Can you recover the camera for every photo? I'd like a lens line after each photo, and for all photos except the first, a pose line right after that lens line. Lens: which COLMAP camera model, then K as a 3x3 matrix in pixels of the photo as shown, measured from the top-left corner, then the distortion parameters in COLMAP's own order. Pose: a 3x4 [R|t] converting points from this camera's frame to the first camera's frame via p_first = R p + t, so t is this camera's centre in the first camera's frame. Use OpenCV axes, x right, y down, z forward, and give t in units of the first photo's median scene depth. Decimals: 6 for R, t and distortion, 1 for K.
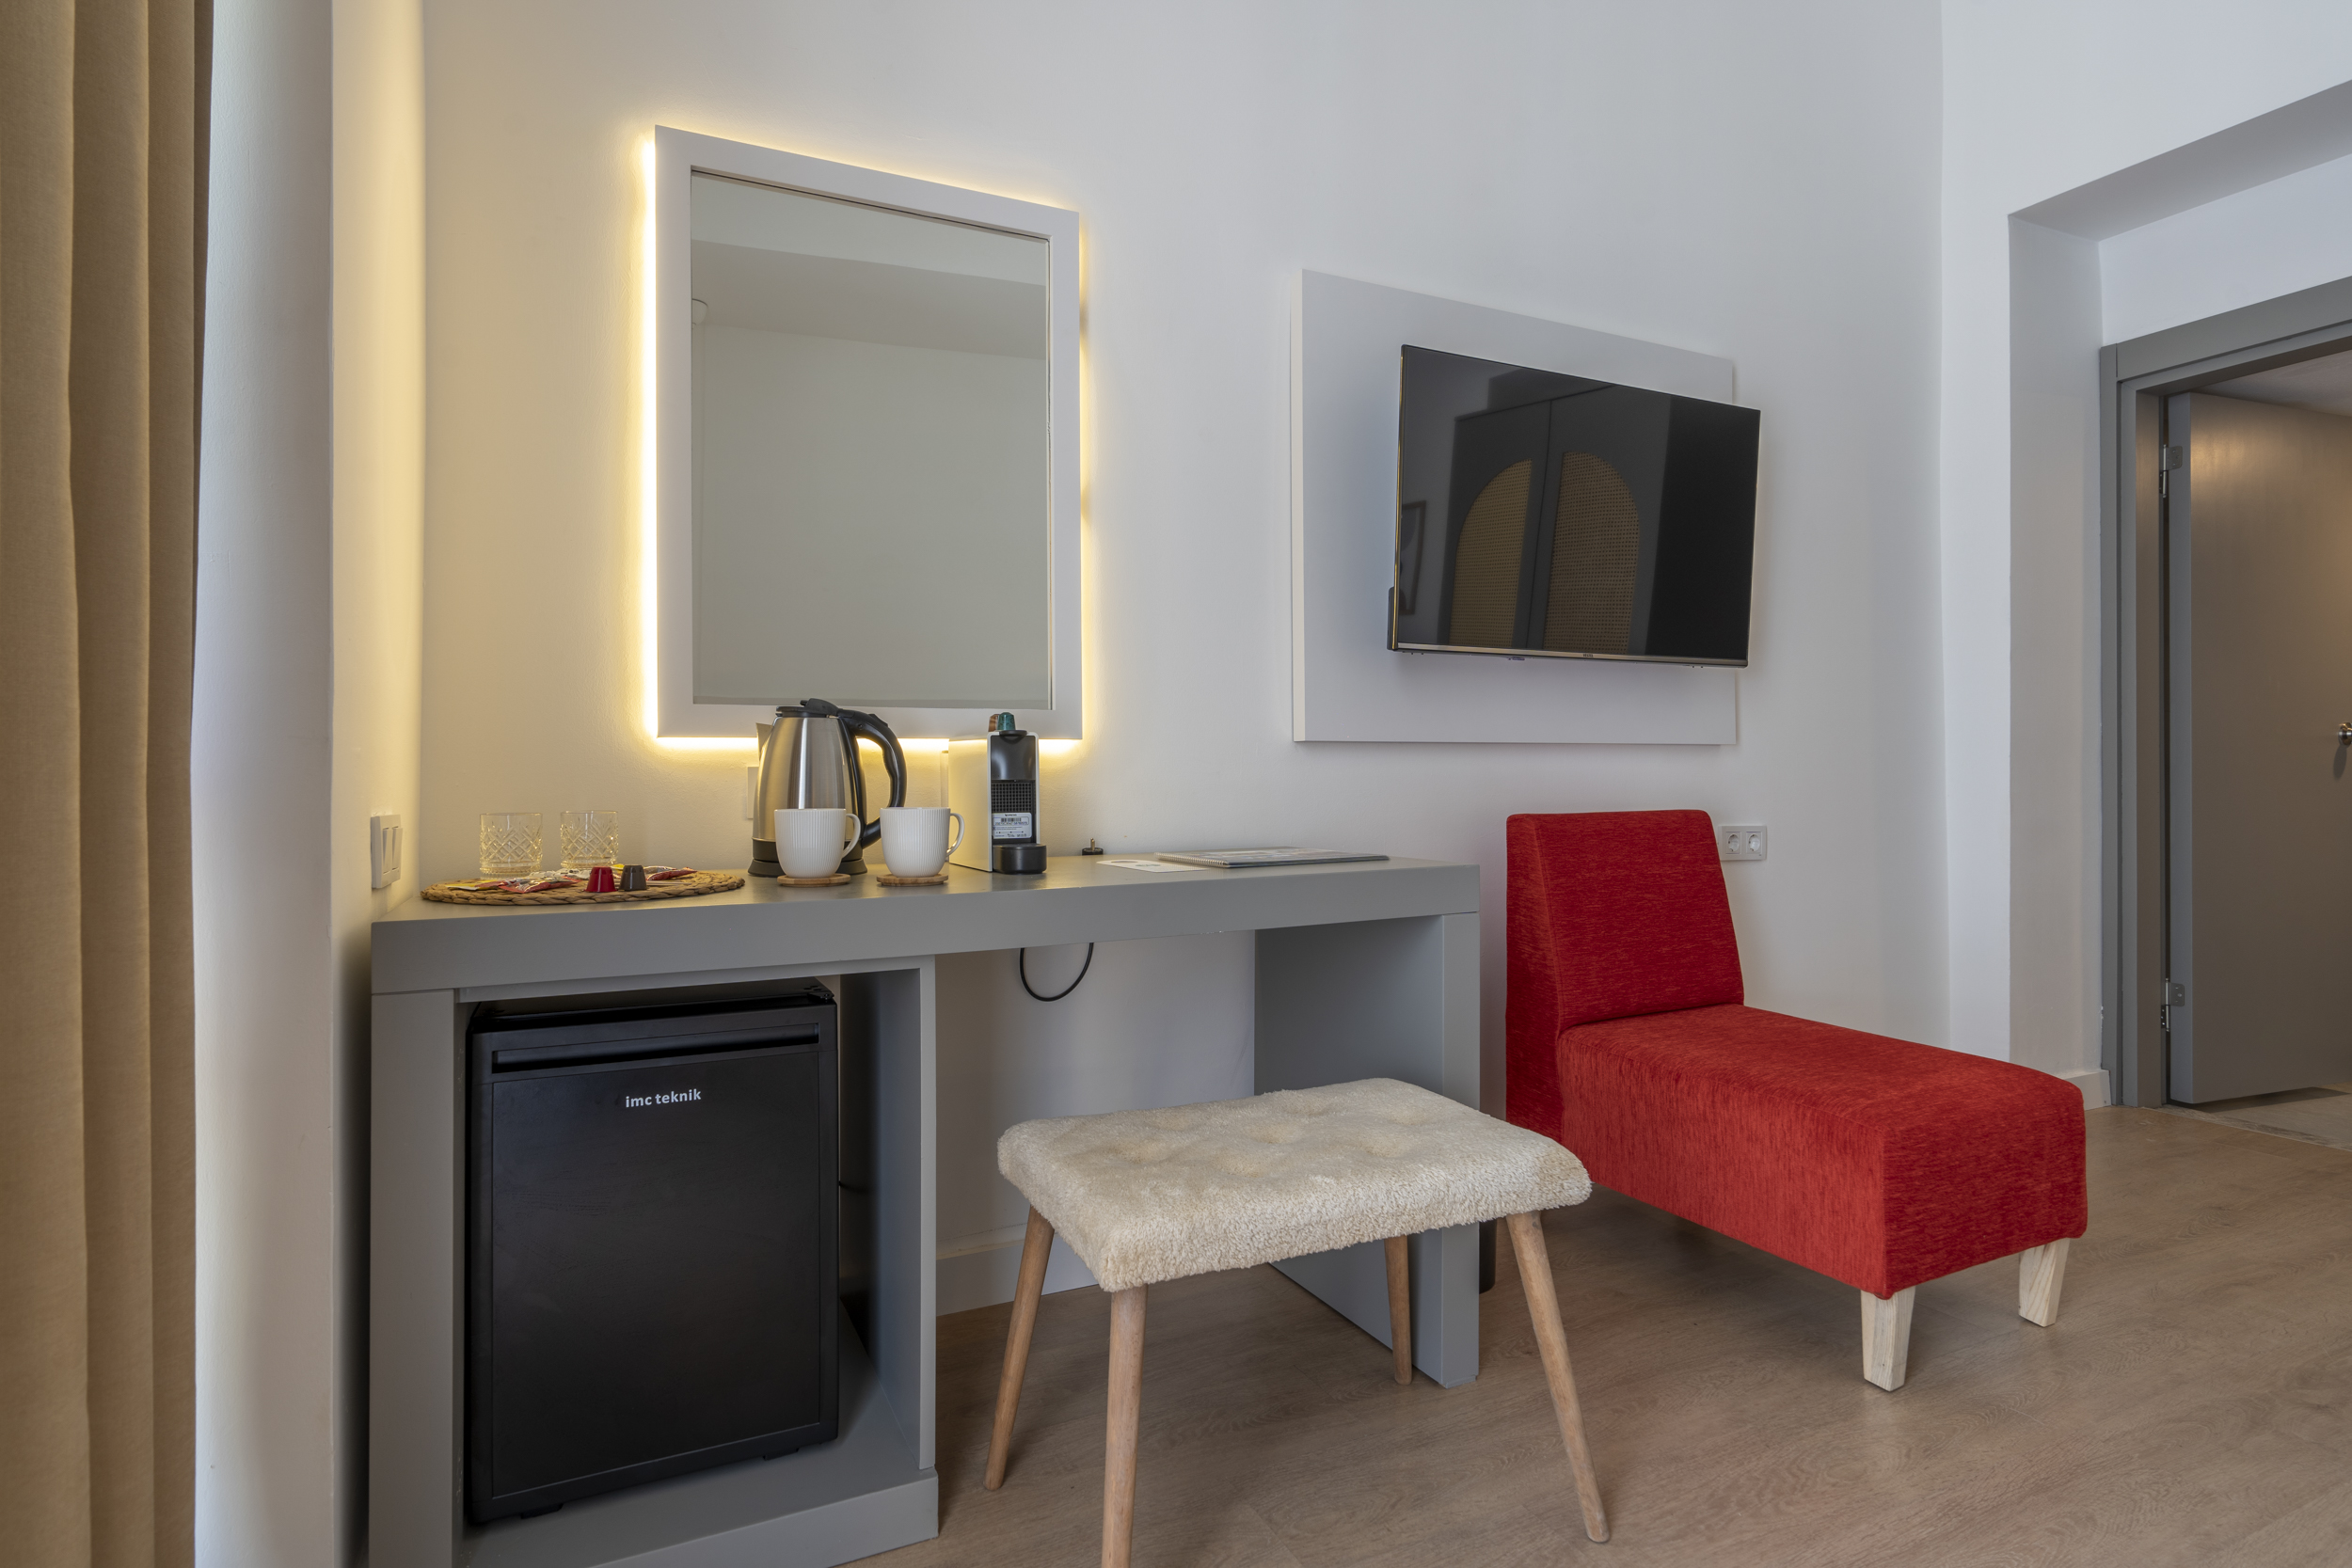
lens RADIAL K [[1068.8, 0, 1058.5], [0, 1068.8, 773.6], [0, 0, 1]] dist [-0.001917, 0.000030]
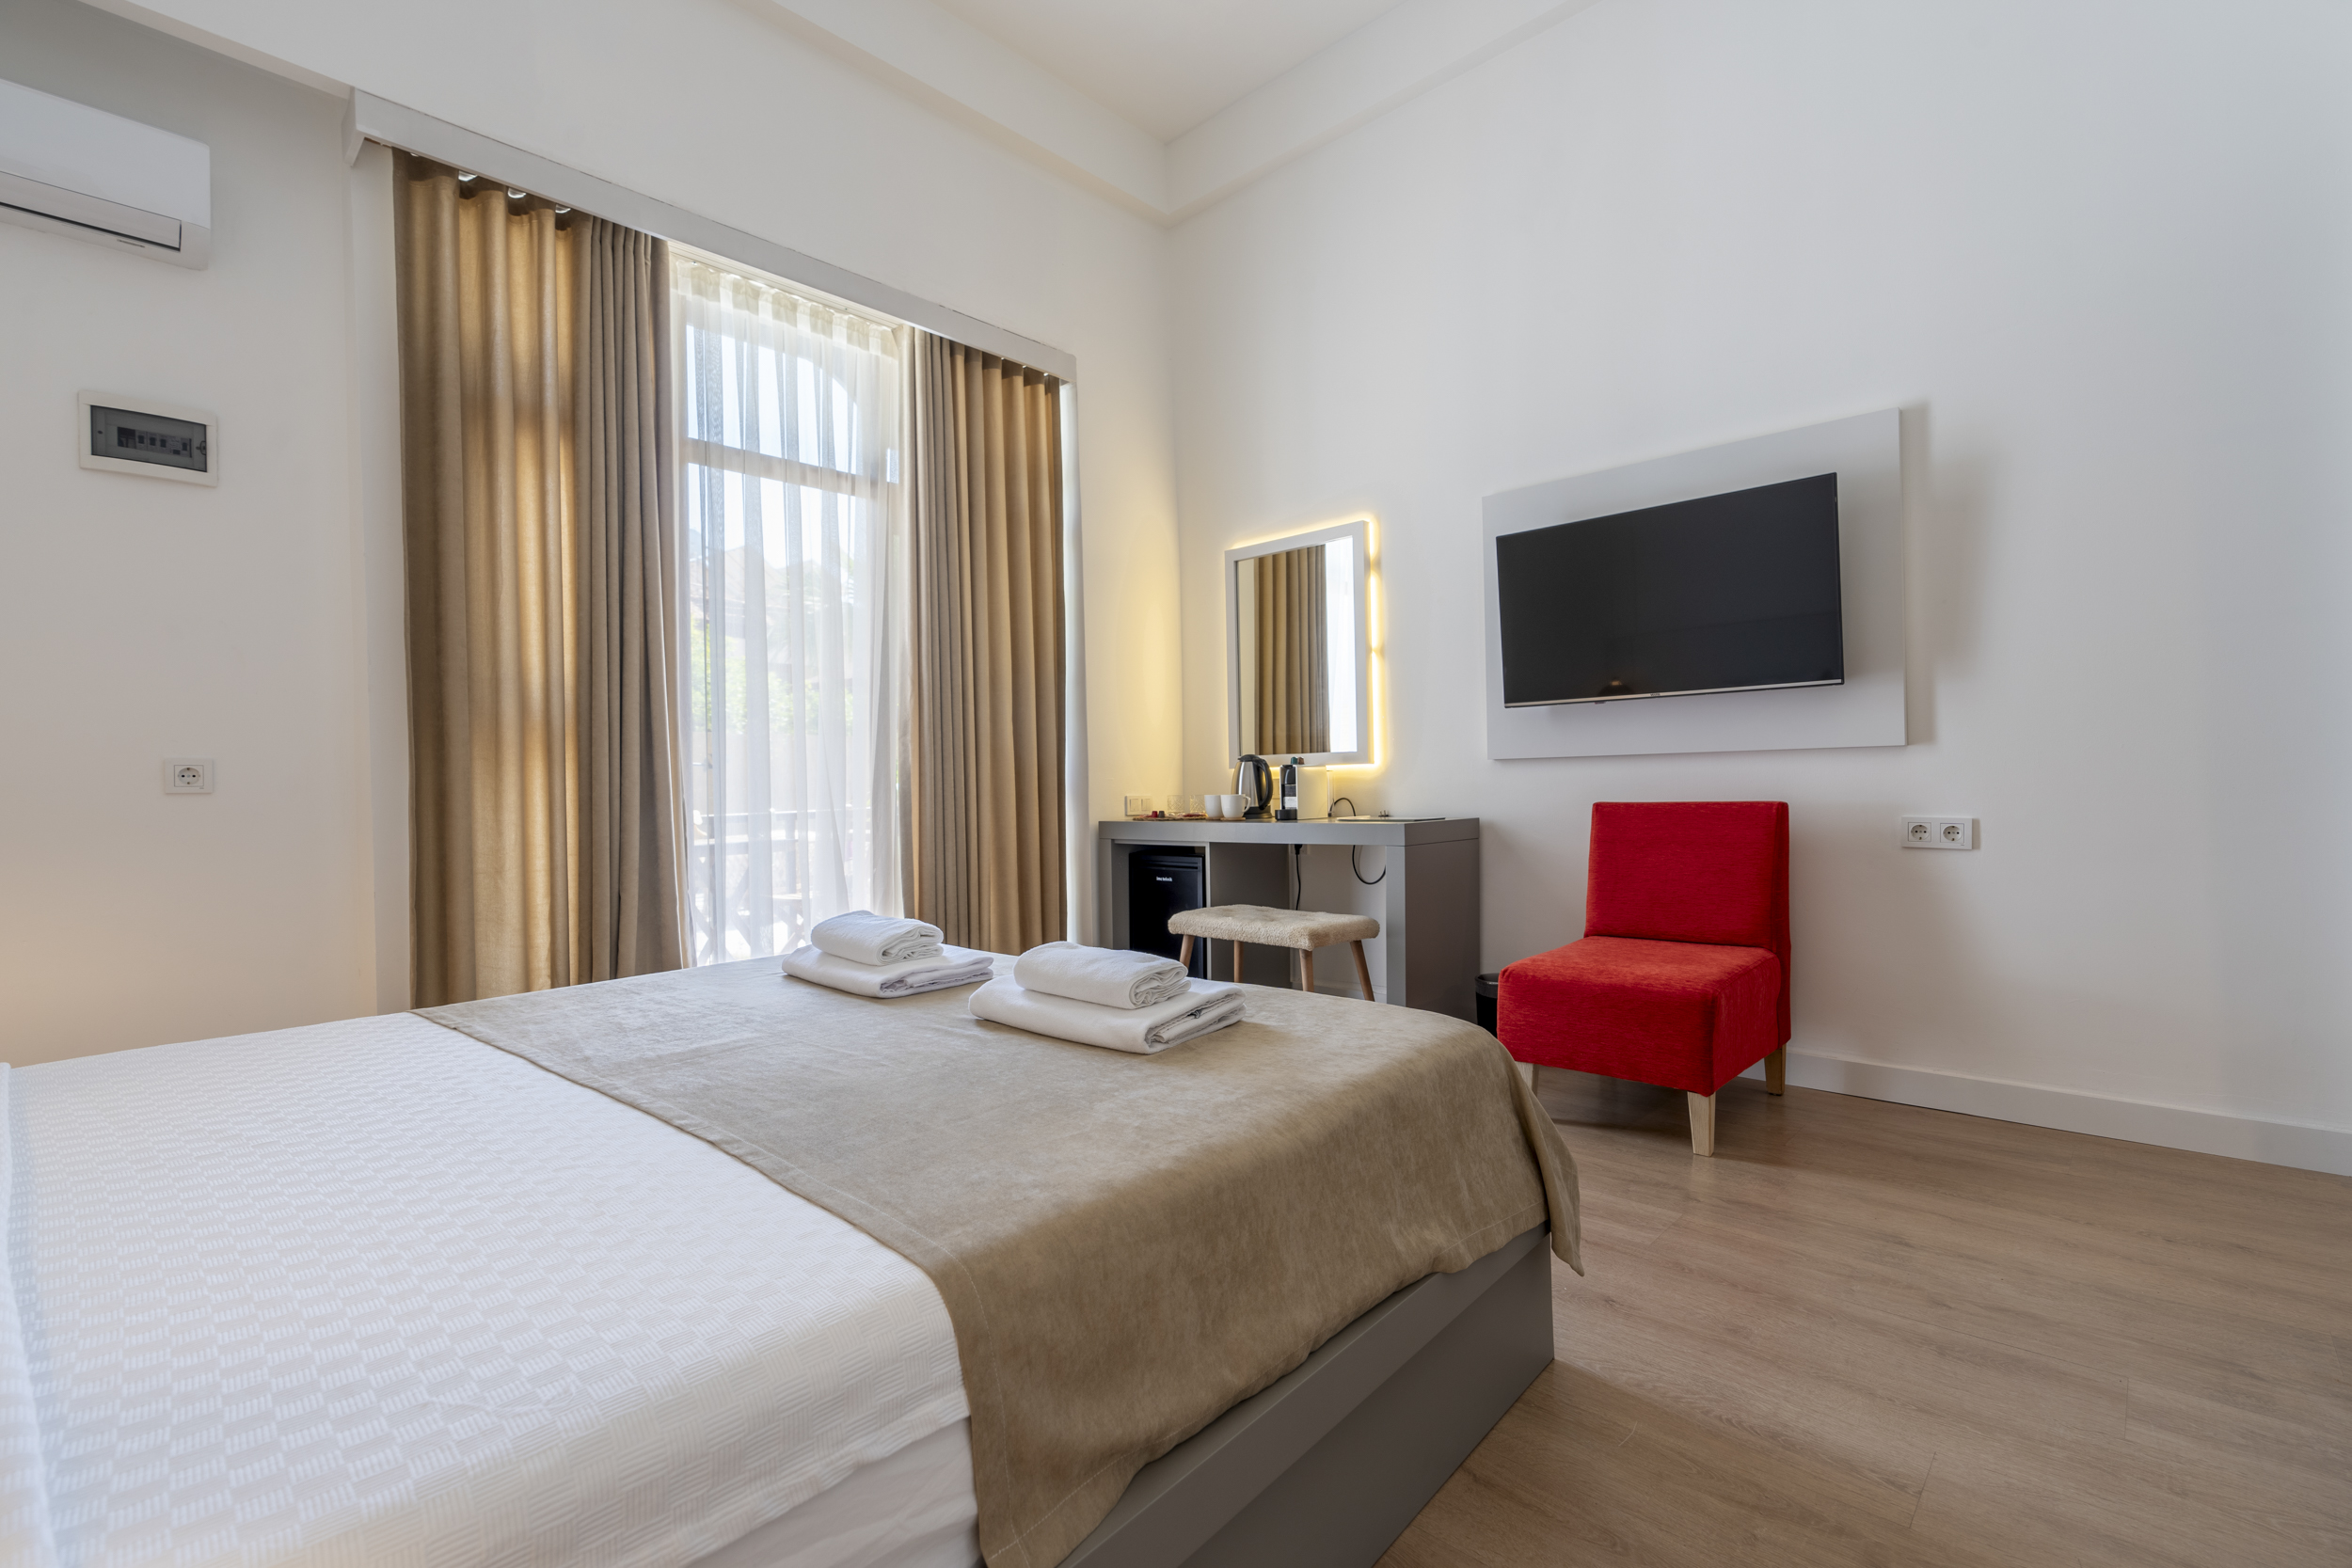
lens RADIAL K [[1044.1, 0, 1176.0], [0, 1044.1, 784.0], [0, 0, 1]] dist [0.000500, 0.000363]
pose [[0.411693, -0.002159, -0.911320, 2.097674], [0.021785, 0.999735, 0.007472, -0.019094], [0.911062, -0.022929, 0.411631, -0.257407]]
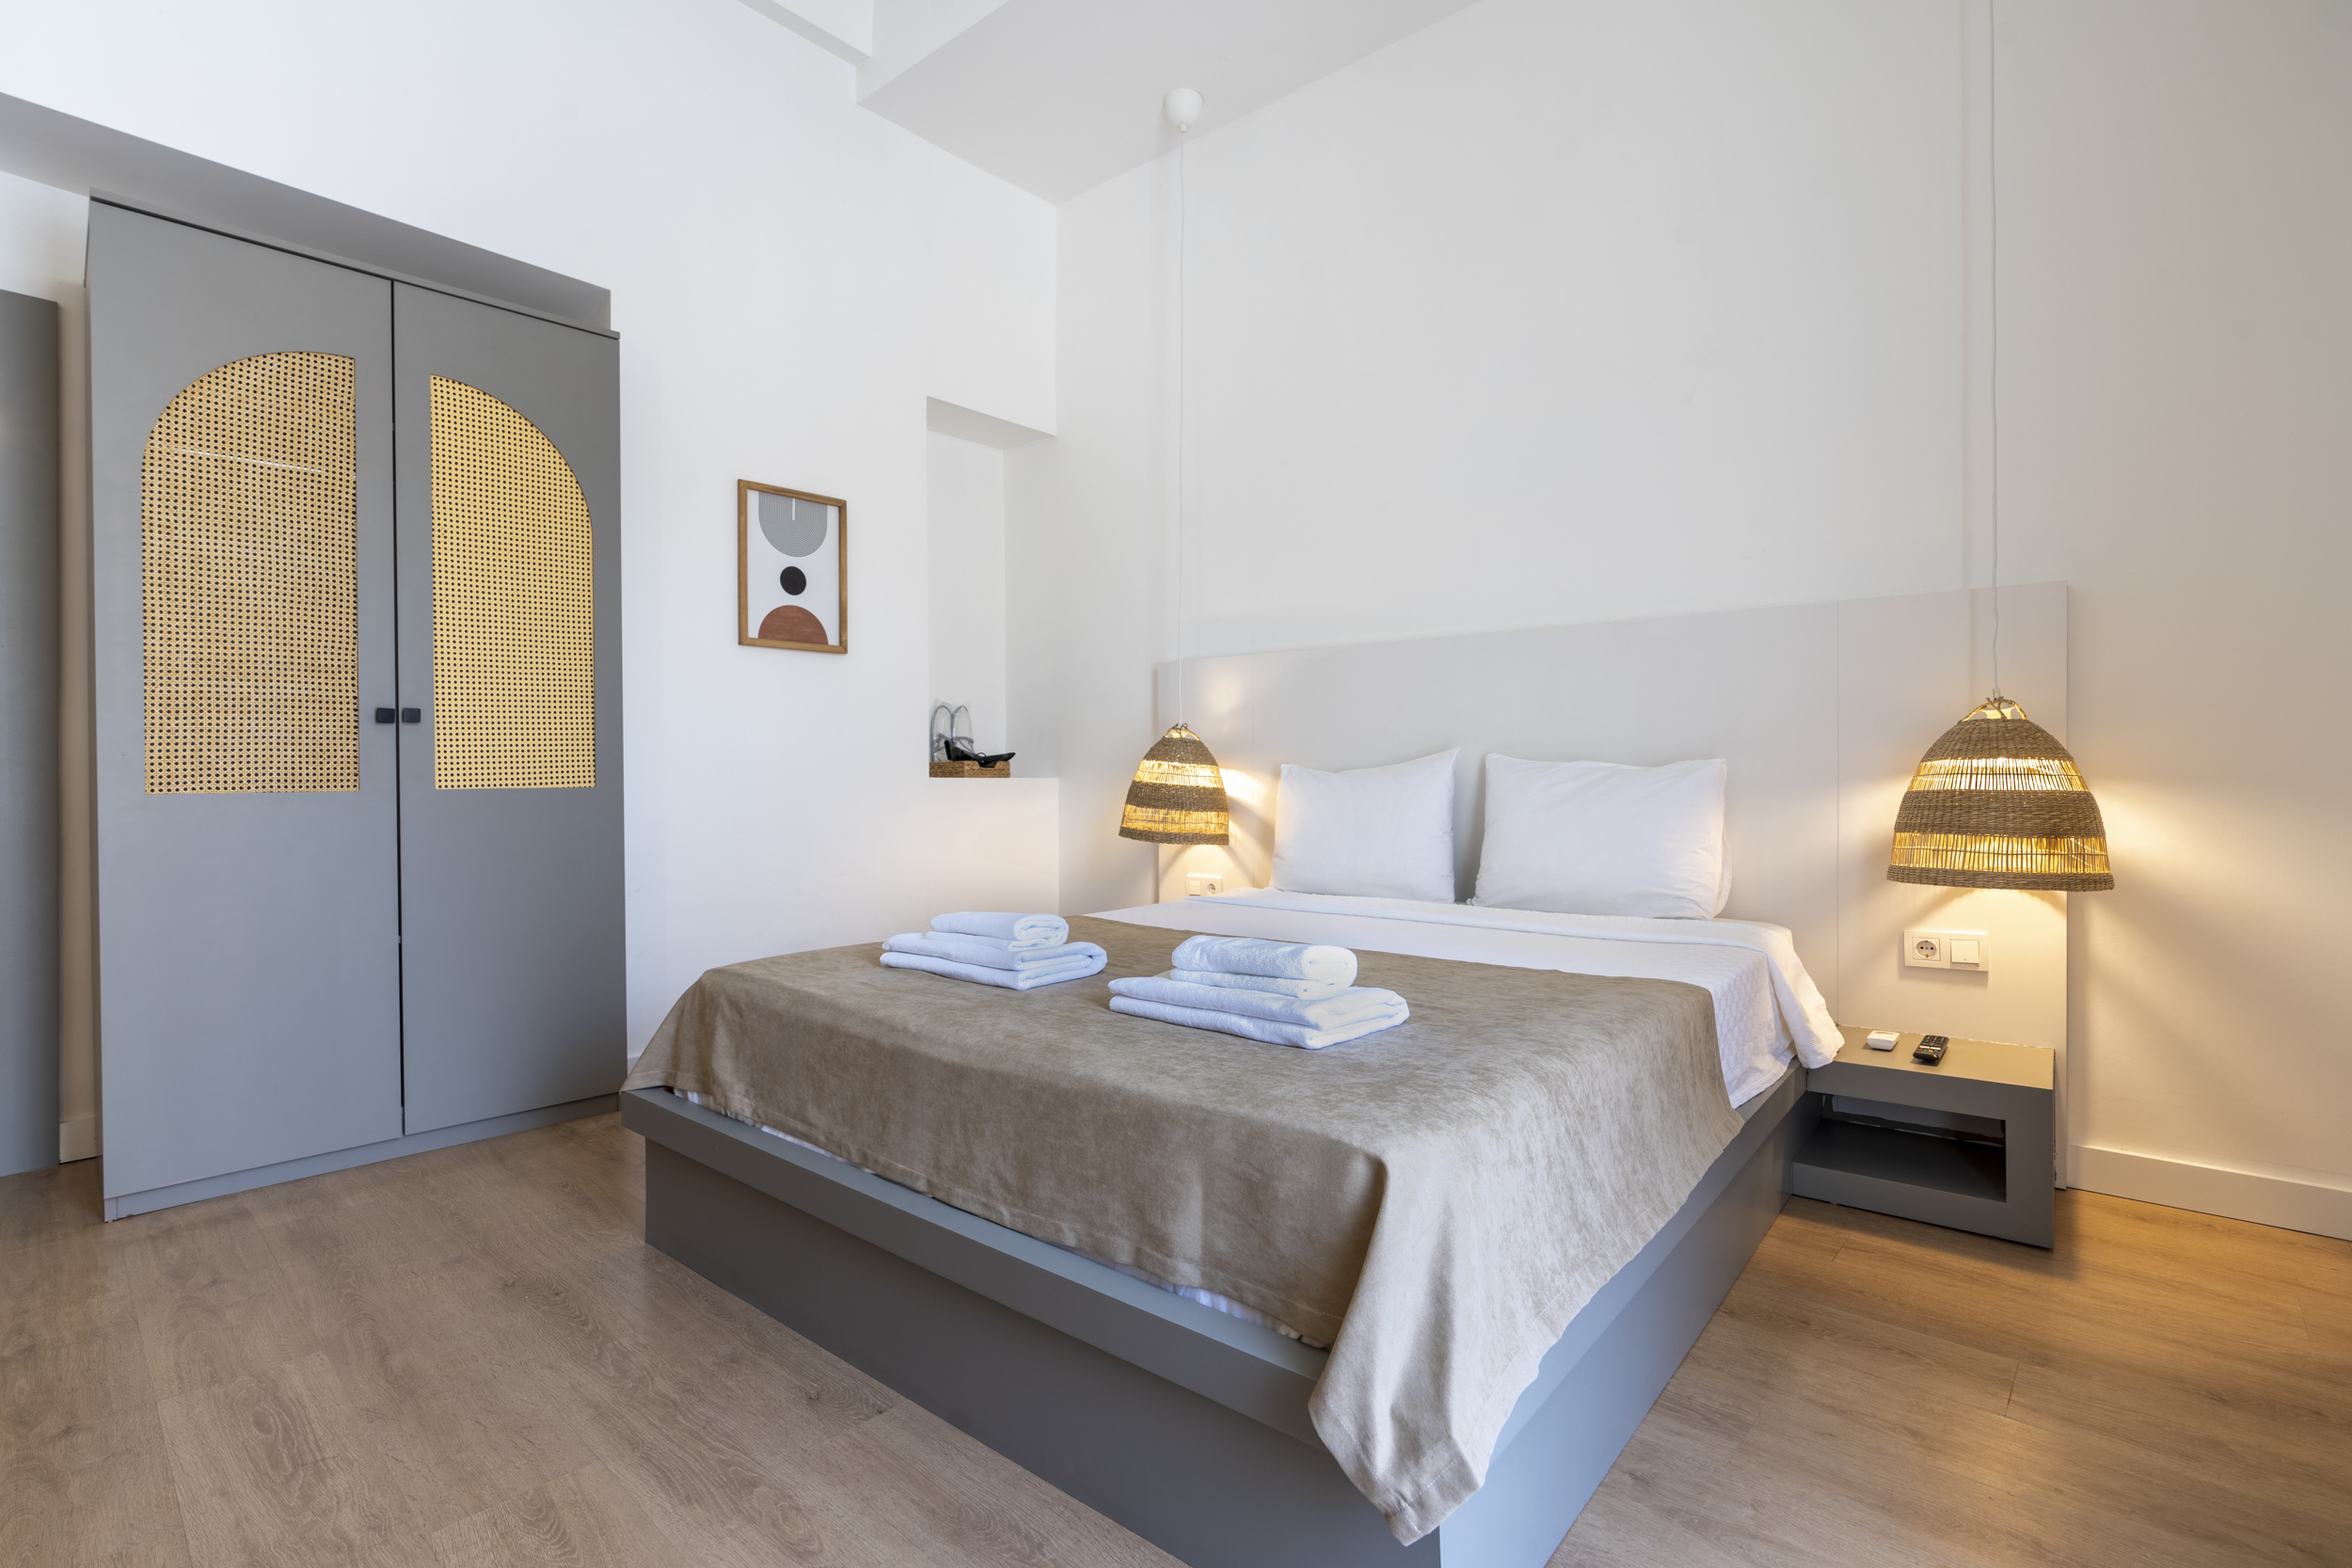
lens RADIAL K [[1077.0, 0, 1176.0], [0, 1077.0, 784.0], [0, 0, 1]] dist [0.000025, 0.000243]
pose [[-0.415145, 0.003489, 0.909749, -0.146415], [0.001643, 0.999994, -0.003085, -0.002815], [-0.909754, 0.000214, -0.415148, 0.436947]]
